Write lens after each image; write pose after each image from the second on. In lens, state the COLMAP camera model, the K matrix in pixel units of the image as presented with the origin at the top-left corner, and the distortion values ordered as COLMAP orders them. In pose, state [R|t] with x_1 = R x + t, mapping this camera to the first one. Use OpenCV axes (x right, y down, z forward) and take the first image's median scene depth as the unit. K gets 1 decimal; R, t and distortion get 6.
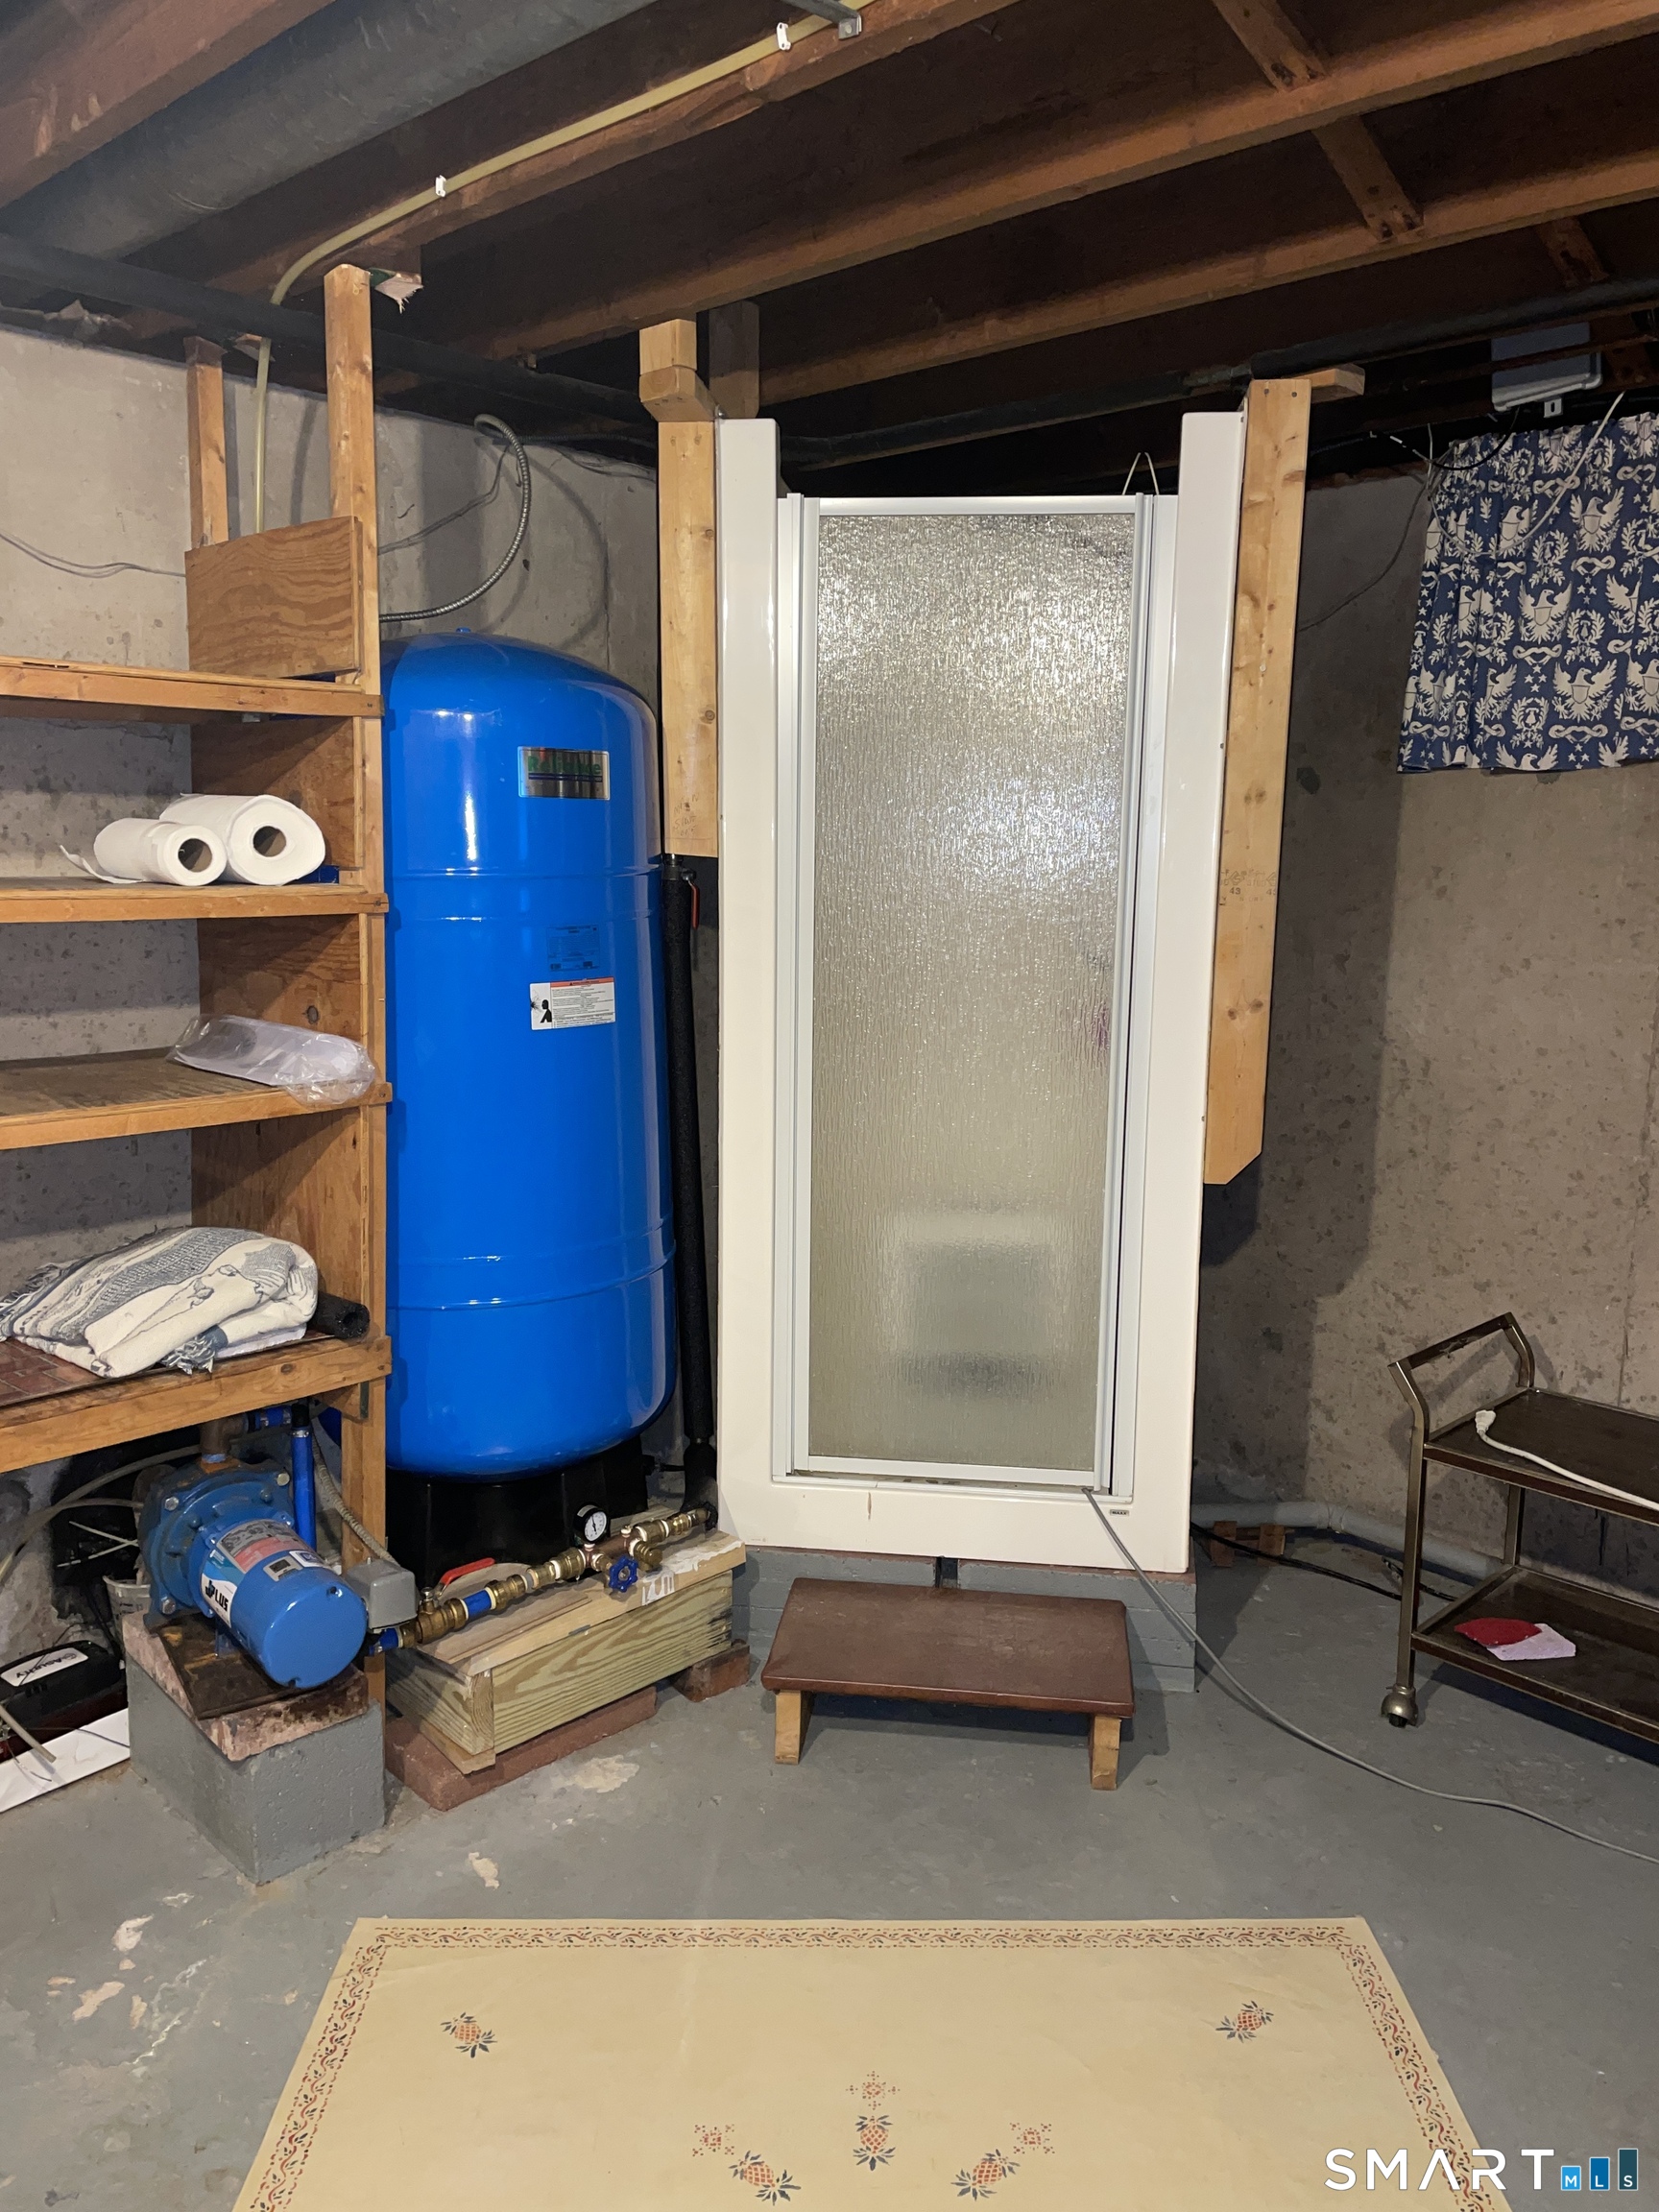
lens RADIAL K [[1789.3, 0, 832.6], [0, 1789.3, 1069.3], [0, 0, 1]] dist [-0.003014, 0.003075]
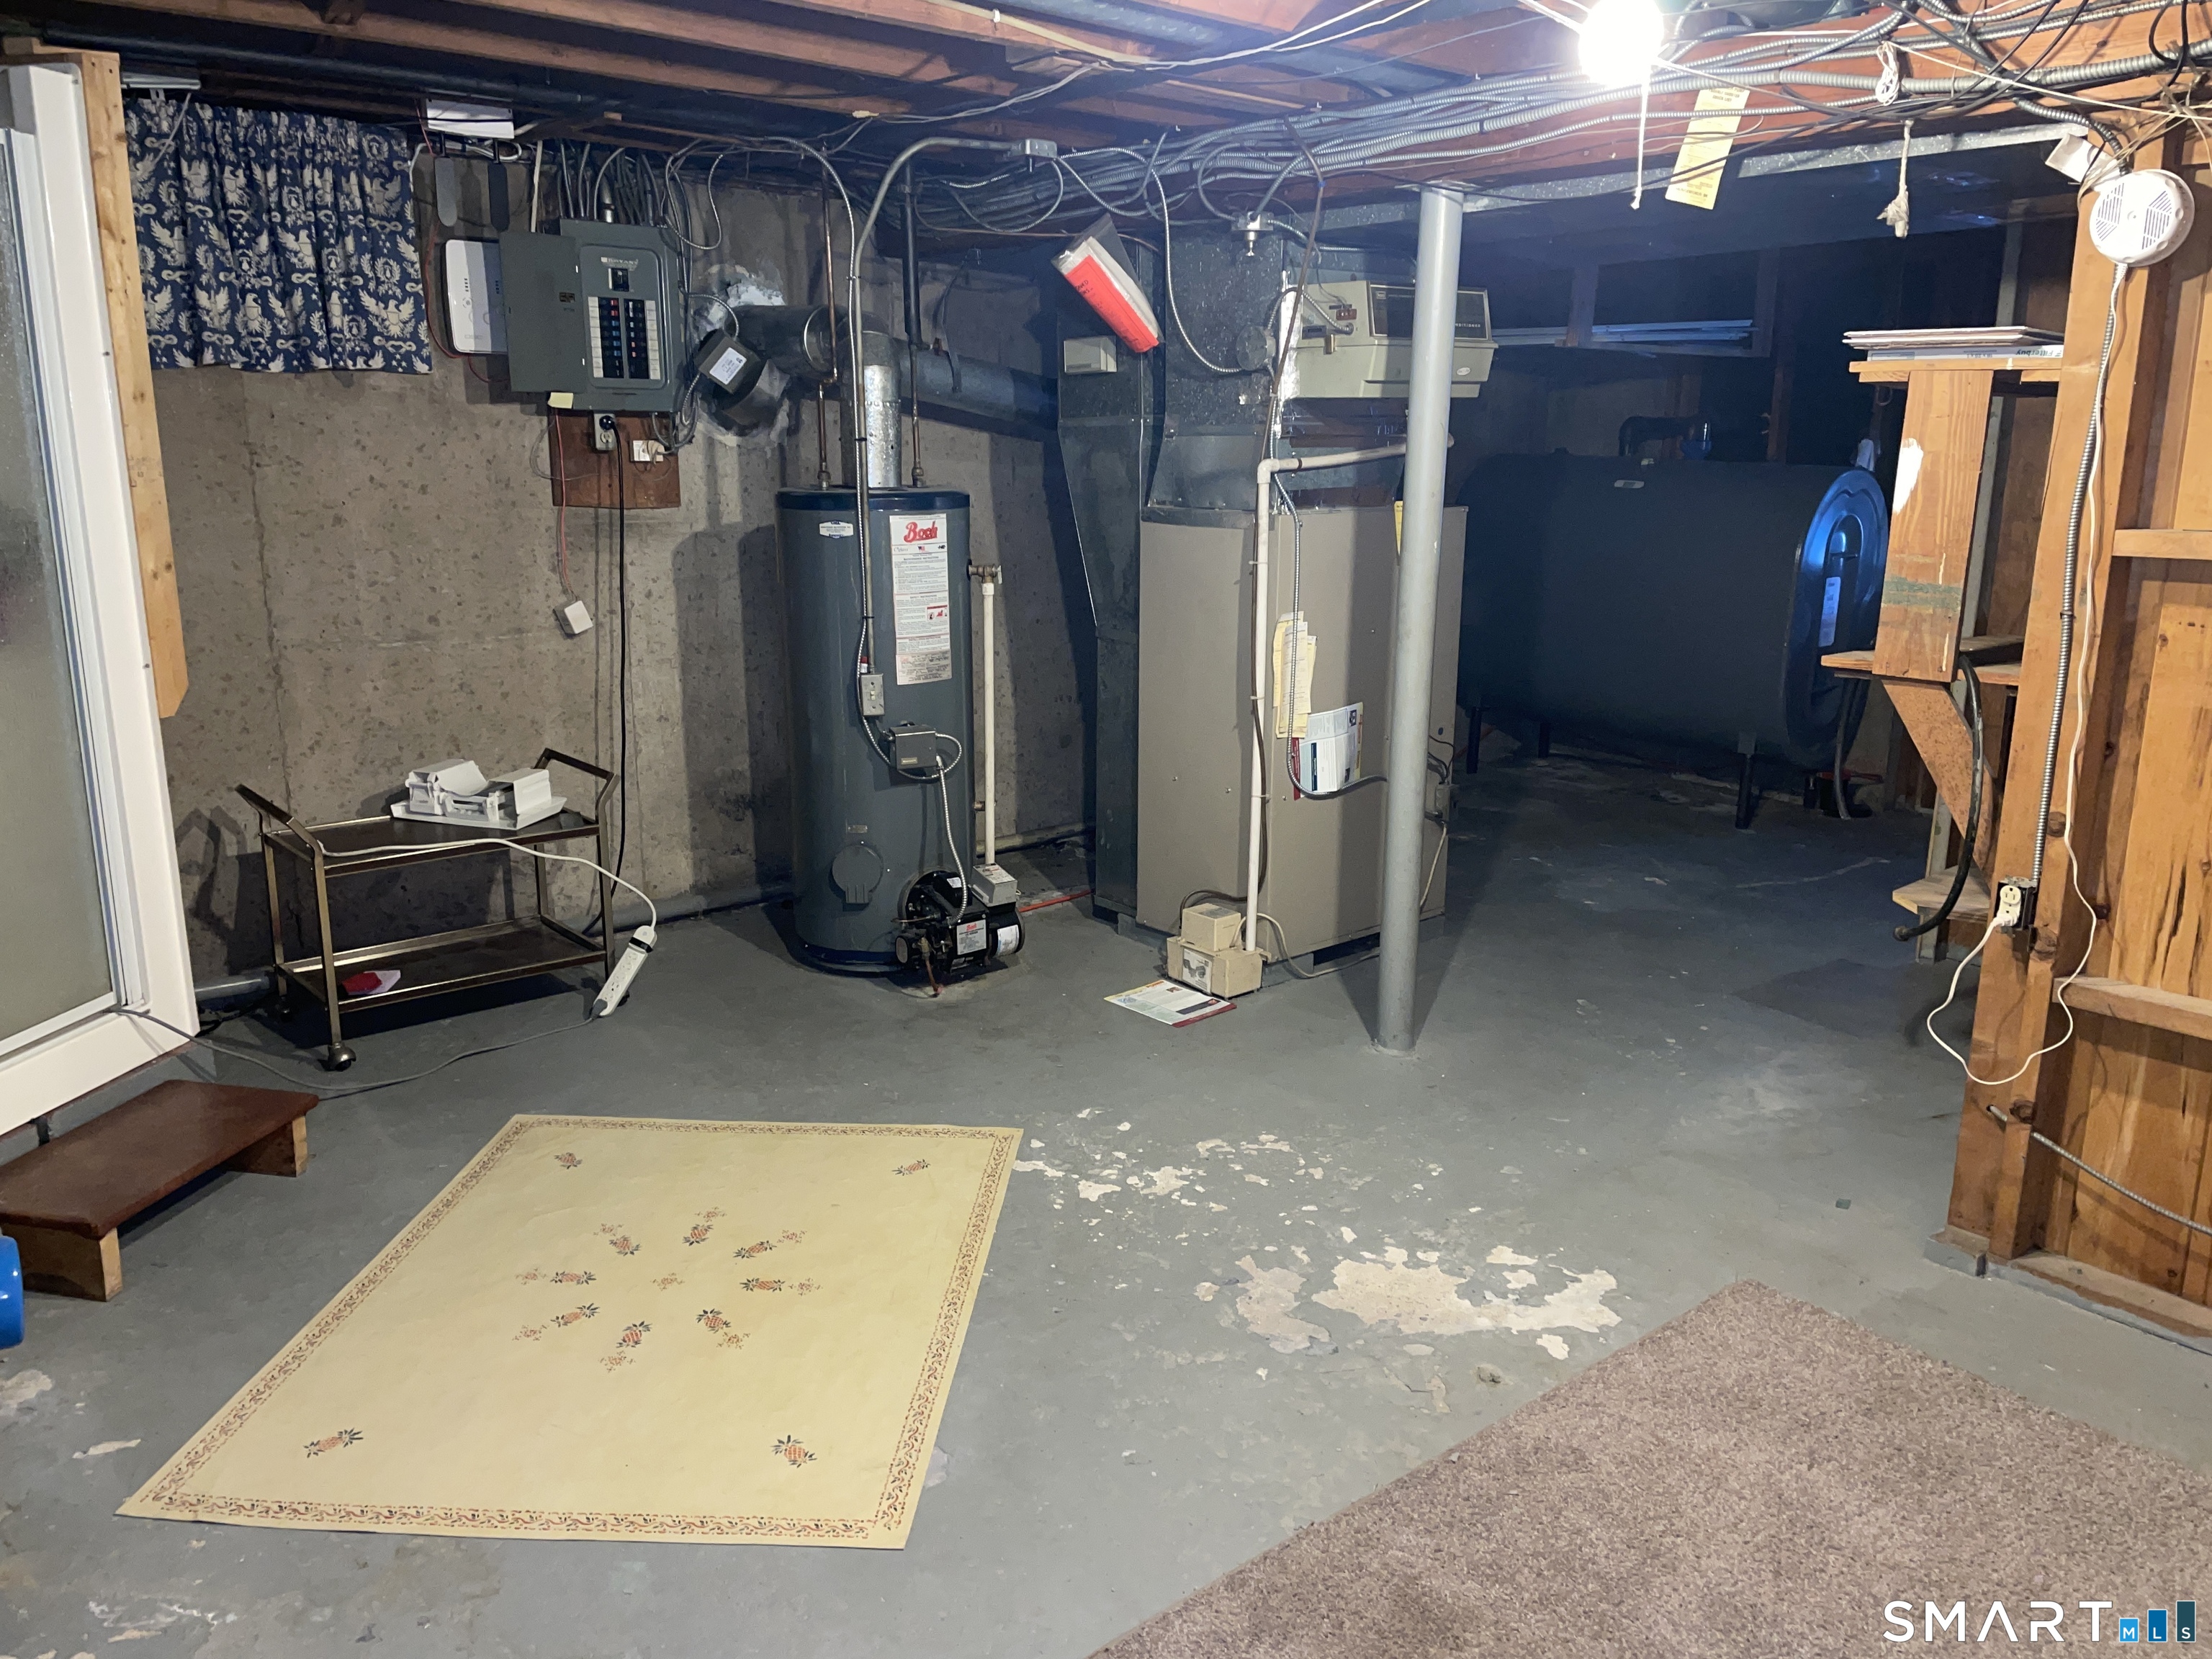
lens RADIAL K [[1789.3, 0, 1106.0], [0, 1789.3, 829.5], [0, 0, 1]] dist [-0.003014, 0.003075]
pose [[0.115781, -0.270245, 0.955805, -0.961739], [0.185301, 0.951260, 0.246513, -0.047499], [-0.975837, 0.148570, 0.160214, 0.185861]]
